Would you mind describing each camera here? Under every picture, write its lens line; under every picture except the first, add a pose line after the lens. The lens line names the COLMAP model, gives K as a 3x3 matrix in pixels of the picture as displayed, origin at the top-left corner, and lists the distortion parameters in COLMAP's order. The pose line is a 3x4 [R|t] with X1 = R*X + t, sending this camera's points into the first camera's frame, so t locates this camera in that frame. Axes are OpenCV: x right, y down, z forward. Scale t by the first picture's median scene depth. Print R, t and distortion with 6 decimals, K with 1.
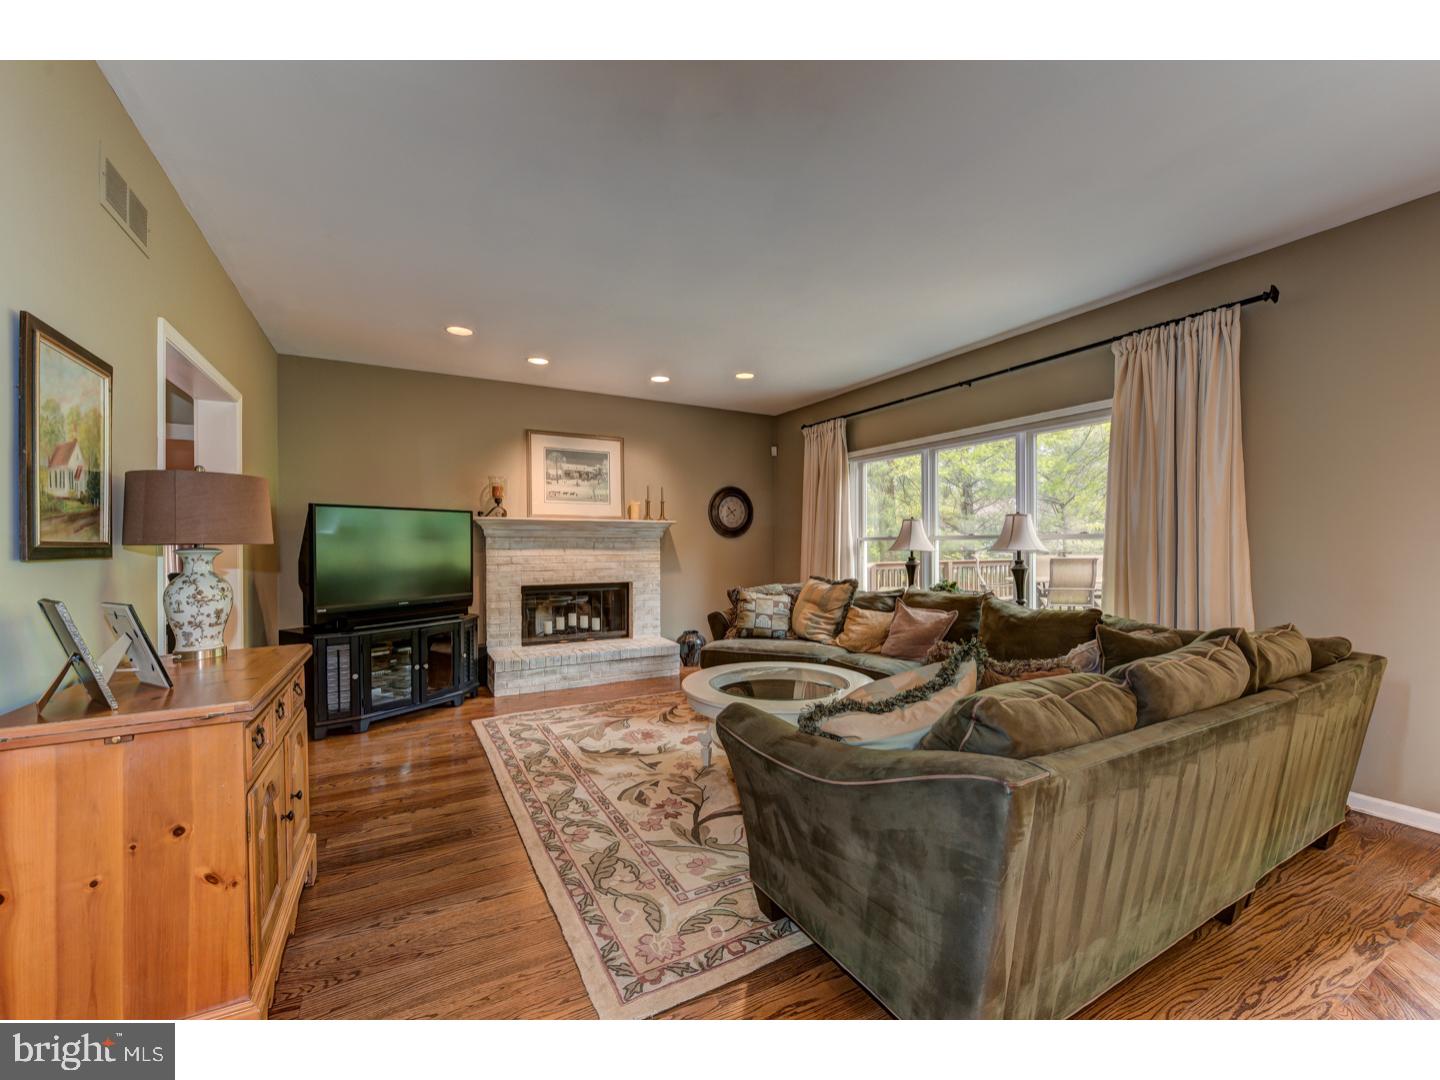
lens RADIAL K [[587.9, 0, 723.1], [0, 587.9, 541.8], [0, 0, 1]] dist [0.001549, 0.000057]
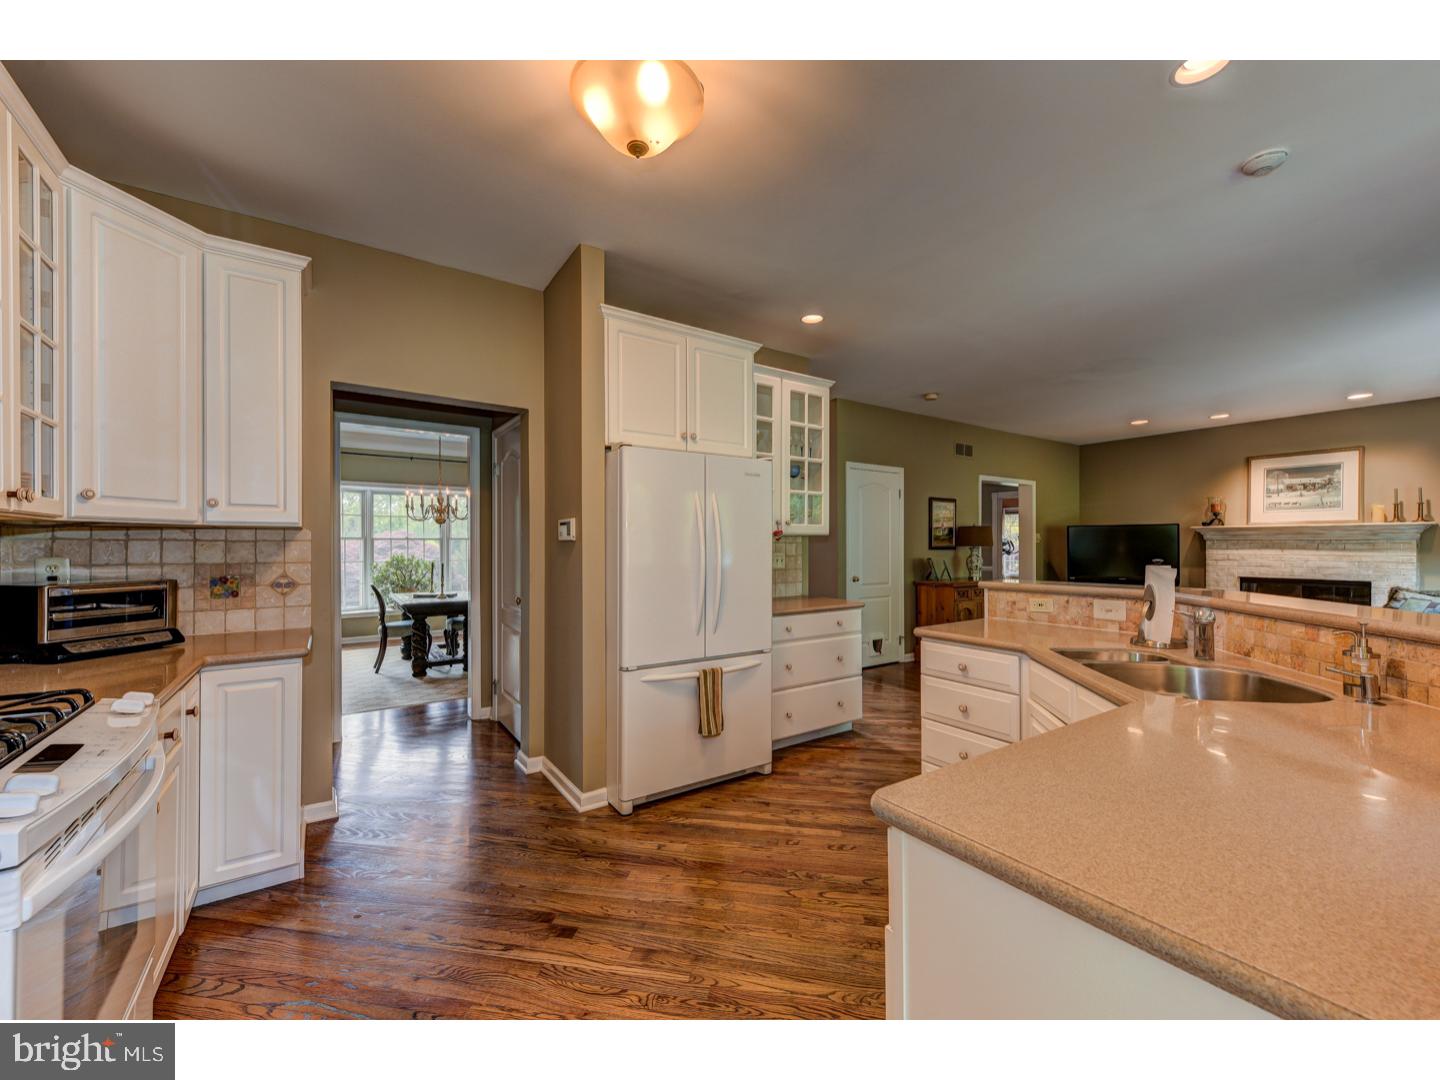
lens RADIAL K [[569.9, 0, 724.5], [0, 569.9, 544.2], [0, 0, 1]] dist [0.007350, -0.000251]
pose [[0.101807, 0.000282, -0.994804, 0.924505], [0.006005, 0.999982, 0.000898, -0.007815], [0.994786, -0.006065, 0.101803, -0.321402]]
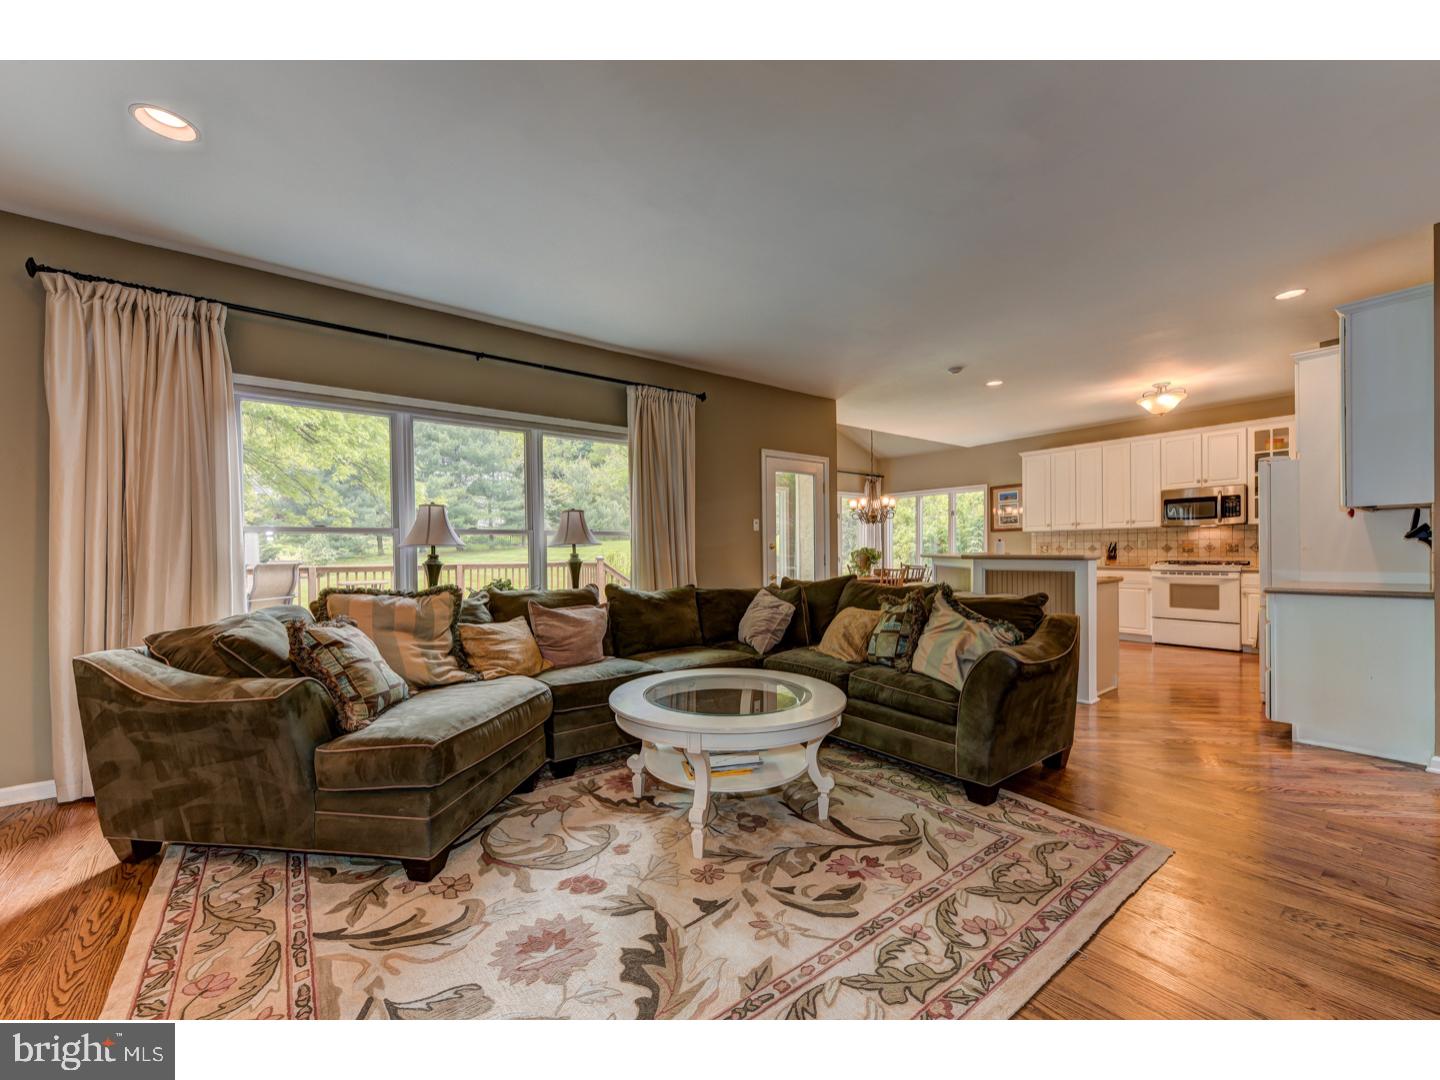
lens RADIAL K [[569.9, 0, 714.7], [0, 569.9, 553.4], [0, 0, 1]] dist [0.007350, -0.000251]
pose [[-0.136347, -0.004604, 0.990650, -0.518937], [0.004696, 0.999975, 0.005294, 0.024946], [-0.990650, 0.005374, -0.136322, 0.826363]]
